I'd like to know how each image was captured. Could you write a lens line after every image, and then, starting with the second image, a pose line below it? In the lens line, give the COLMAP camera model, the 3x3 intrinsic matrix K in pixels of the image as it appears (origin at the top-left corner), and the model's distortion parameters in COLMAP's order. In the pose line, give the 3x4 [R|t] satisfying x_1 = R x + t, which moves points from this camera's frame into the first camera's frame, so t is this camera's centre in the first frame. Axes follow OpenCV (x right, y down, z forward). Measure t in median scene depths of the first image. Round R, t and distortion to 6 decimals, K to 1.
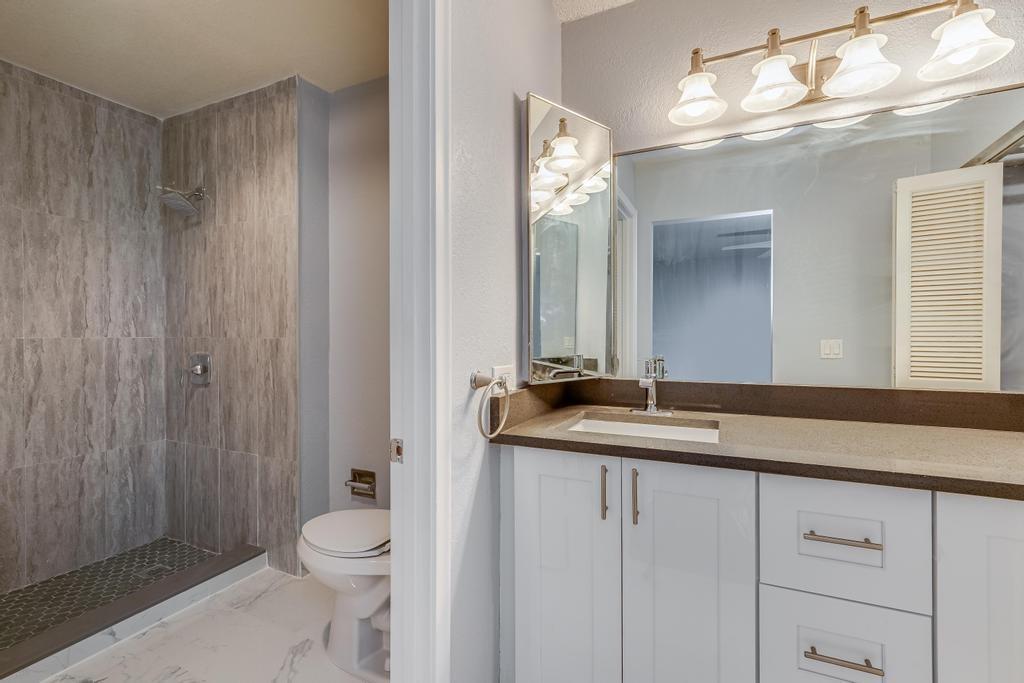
lens RADIAL K [[457.8, 0, 512.0], [0, 457.8, 341.5], [0, 0, 1]] dist [0.002272, 0.000619]
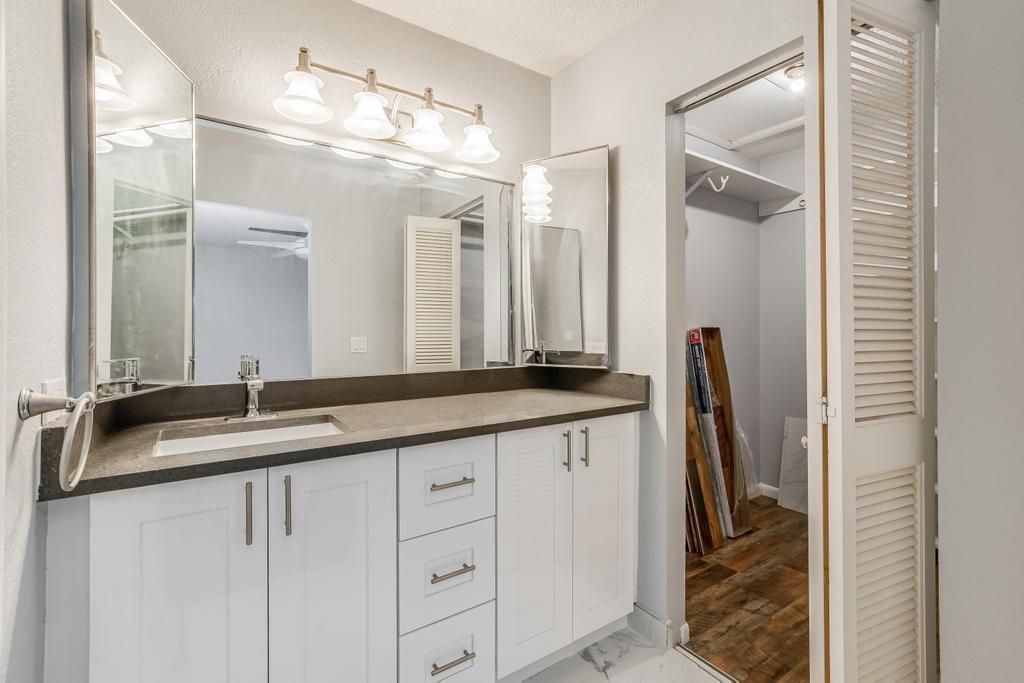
lens RADIAL K [[457.6, 0, 512.2], [0, 457.6, 336.3], [0, 0, 1]] dist [-0.001556, 0.000074]
pose [[0.513046, -0.006427, 0.858337, -0.235315], [0.012685, 0.999920, -0.000095, 0.000355], [-0.858267, 0.010937, 0.513087, 0.103477]]
